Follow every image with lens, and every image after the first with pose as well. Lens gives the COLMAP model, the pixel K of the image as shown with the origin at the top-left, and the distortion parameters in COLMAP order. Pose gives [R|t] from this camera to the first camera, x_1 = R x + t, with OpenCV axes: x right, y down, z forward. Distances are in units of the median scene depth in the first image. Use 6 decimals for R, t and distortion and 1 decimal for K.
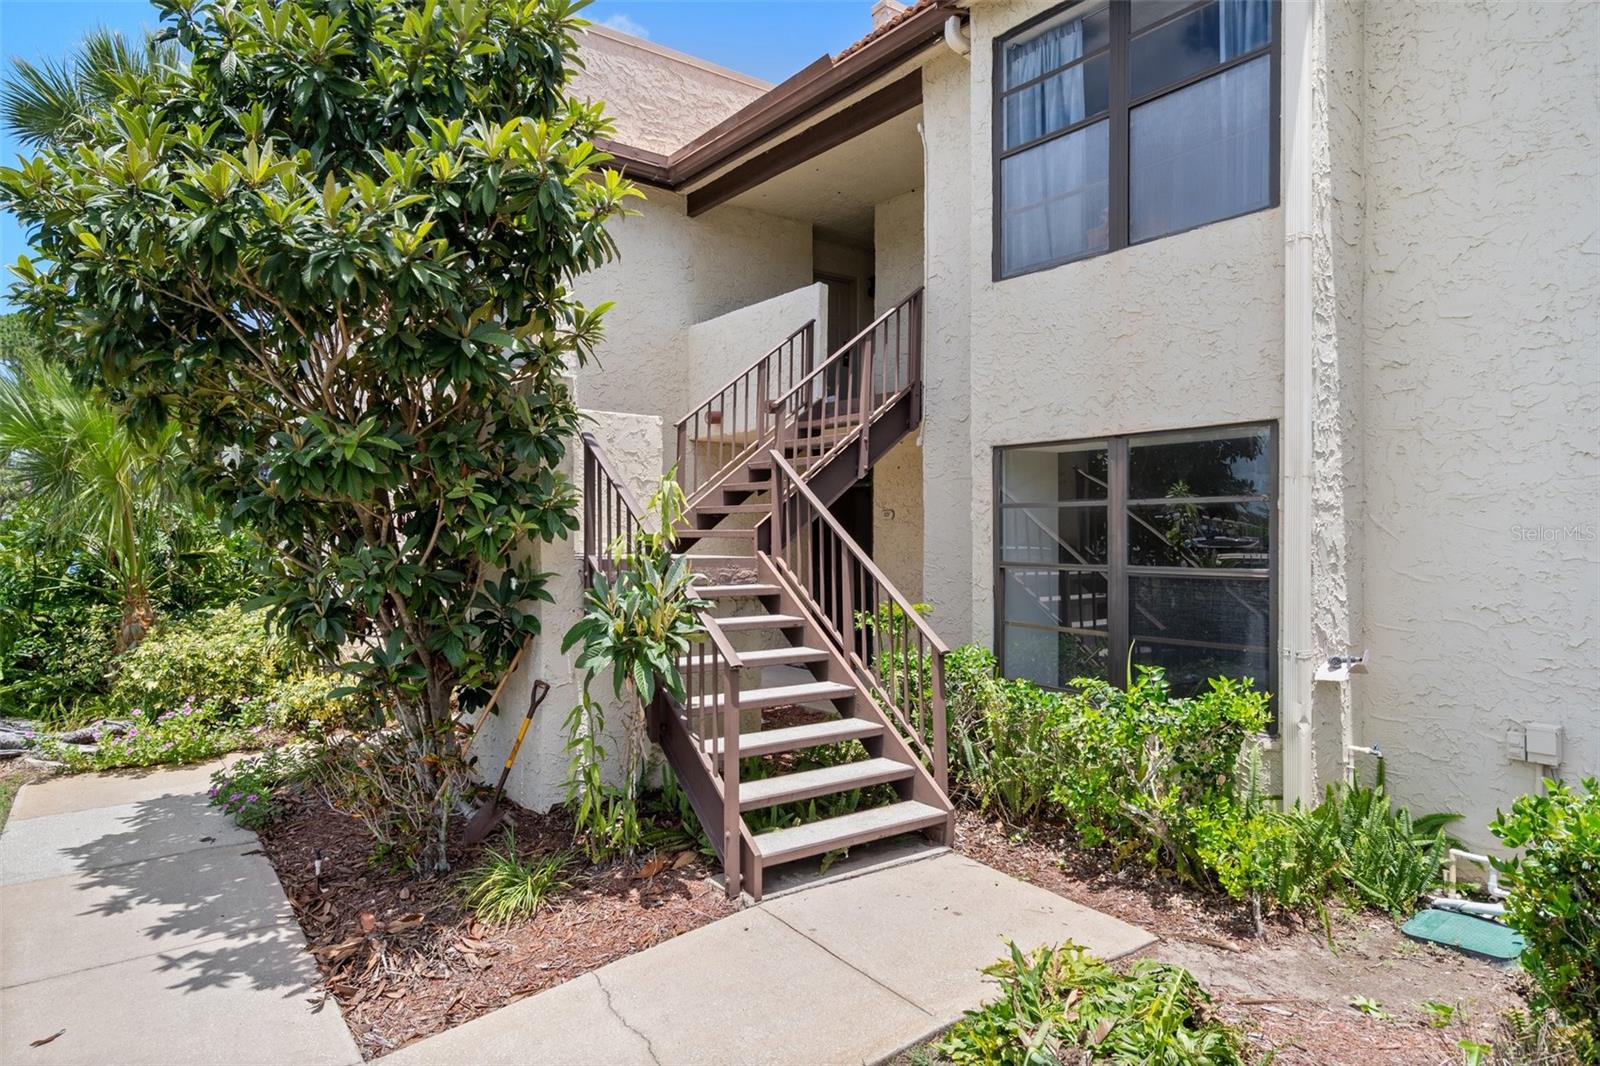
lens RADIAL K [[954.2, 0, 800.0], [0, 954.2, 533.0], [0, 0, 1]] dist [-0.000356, -0.000327]
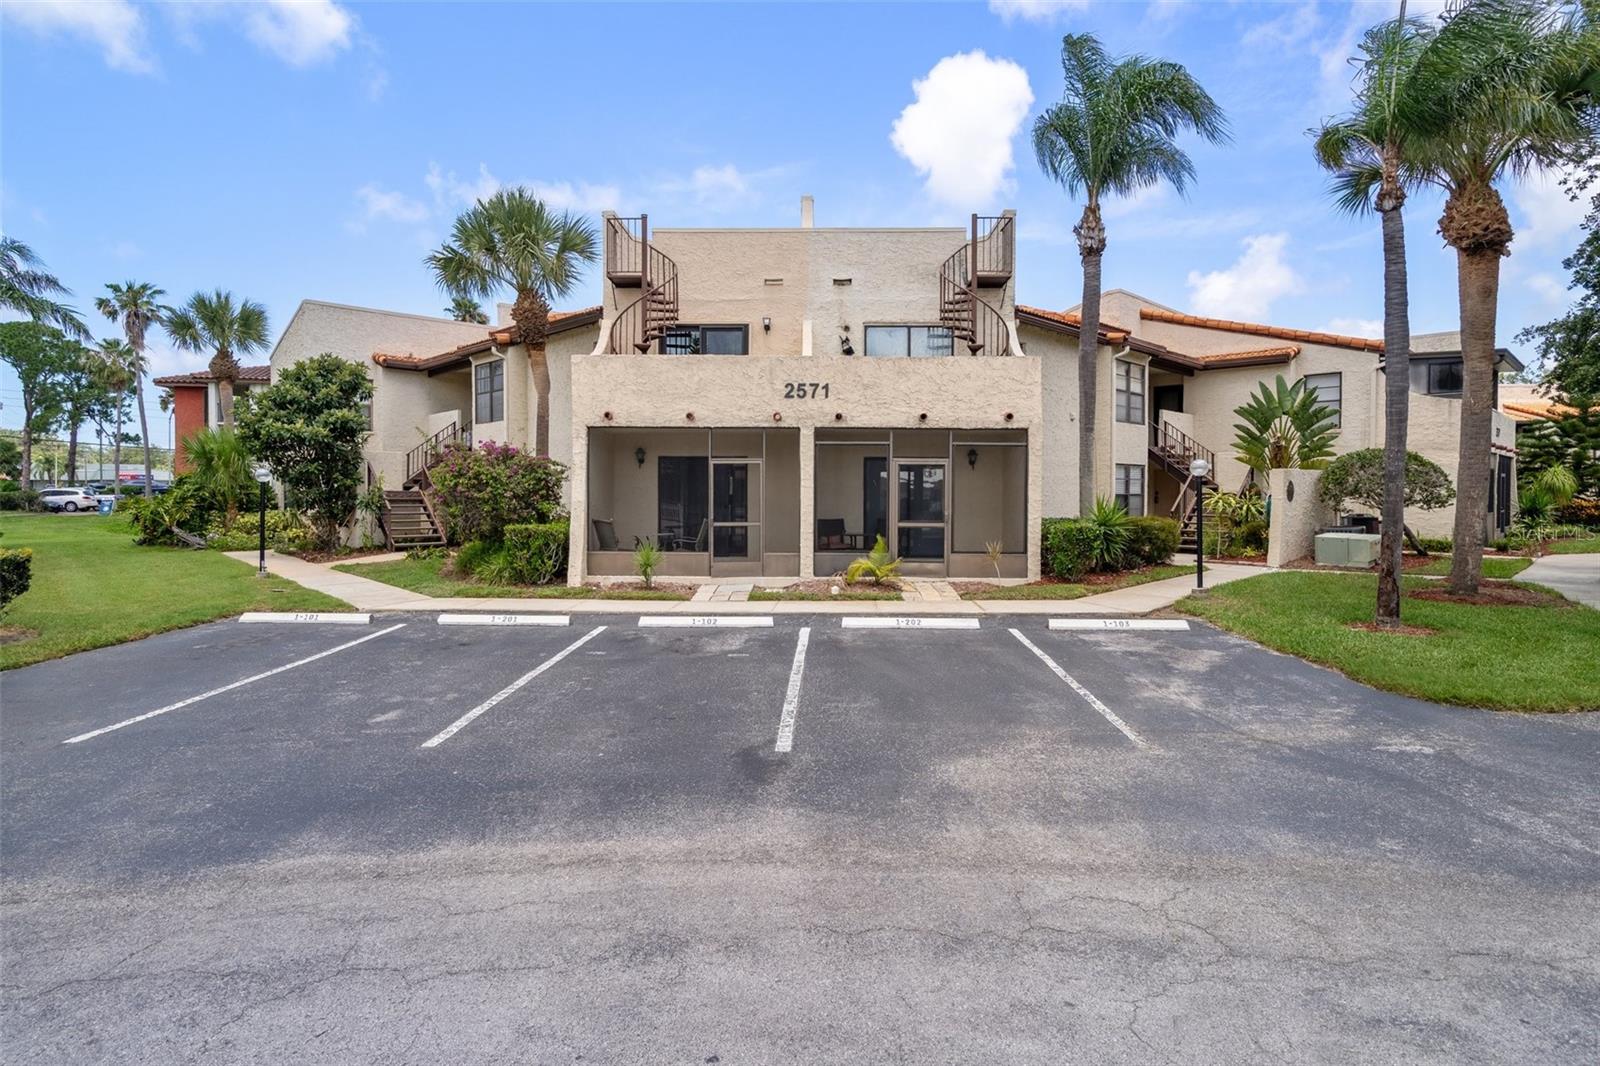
lens RADIAL K [[806.4, 0, 803.6], [0, 806.4, 493.3], [0, 0, 1]] dist [0.002344, 0.000570]
pose [[0.990269, -0.001781, 0.139154, 1.113162], [0.001460, 0.999996, 0.002409, 0.030917], [-0.139158, -0.002182, 0.990268, -2.643951]]
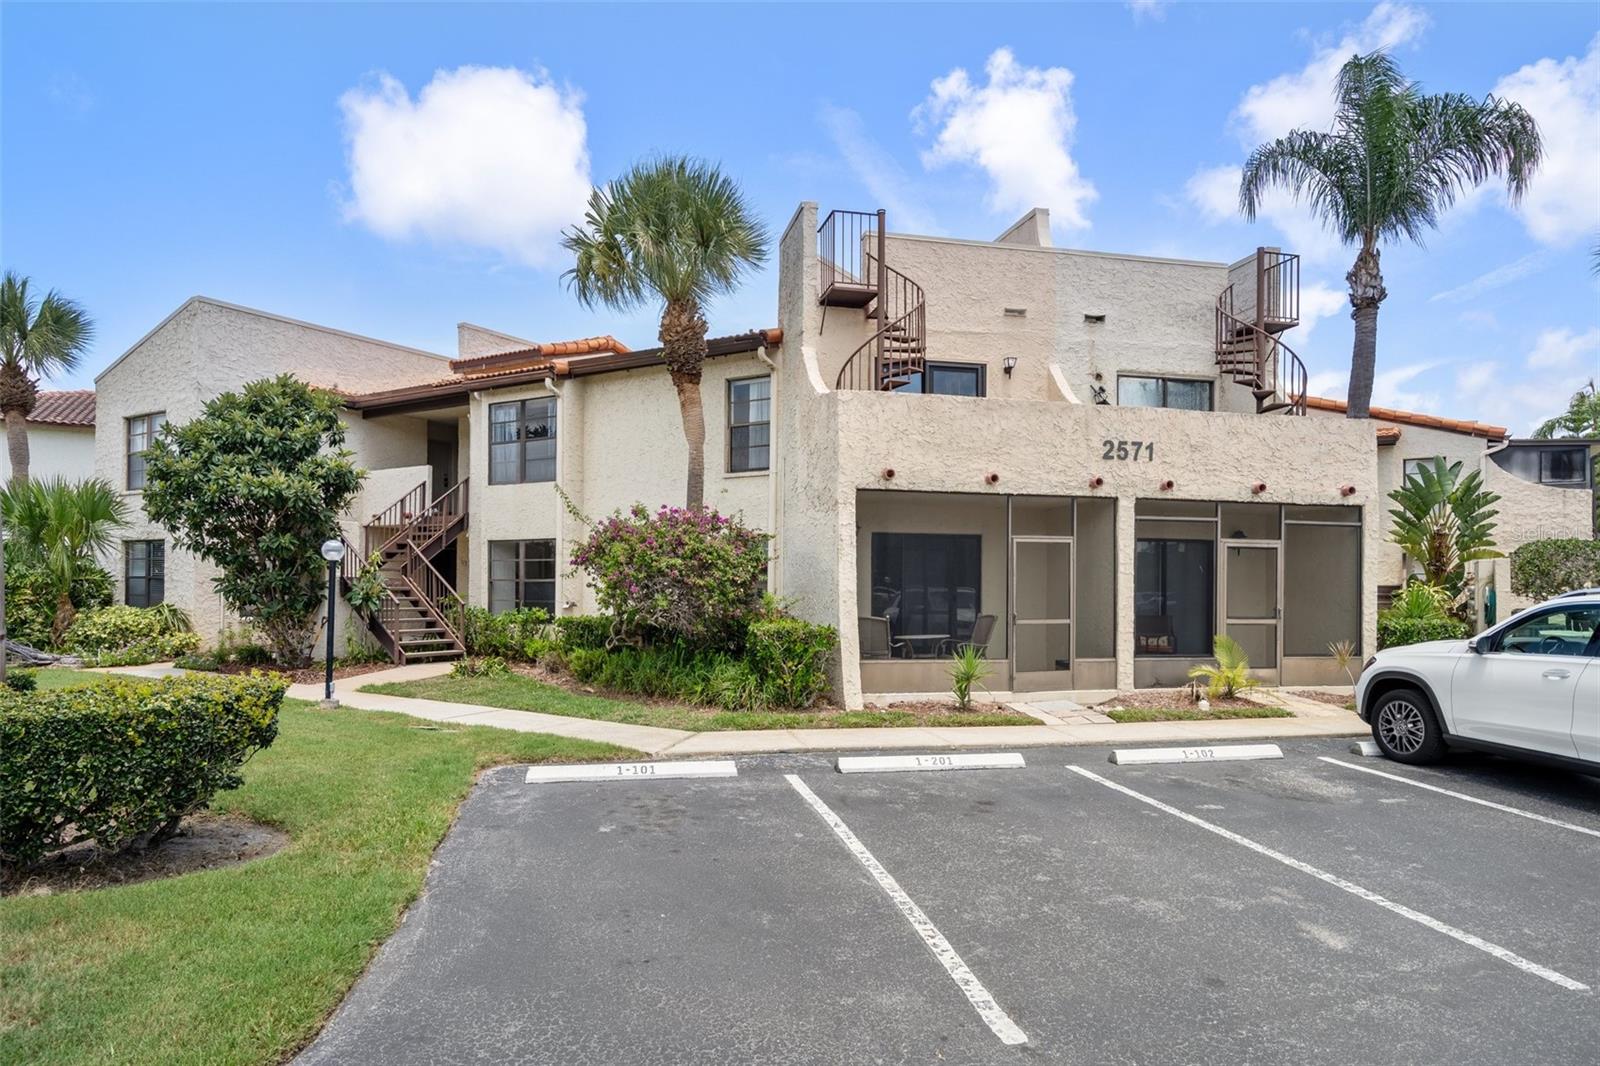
lens RADIAL K [[941.5, 0, 794.6], [0, 941.5, 565.6], [0, 0, 1]] dist [0.002071, -0.001036]
pose [[0.930117, 0.010310, 0.367120, 0.013832], [-0.002944, 0.999783, -0.020620, 0.045171], [-0.367253, 0.018098, 0.929945, -2.061545]]
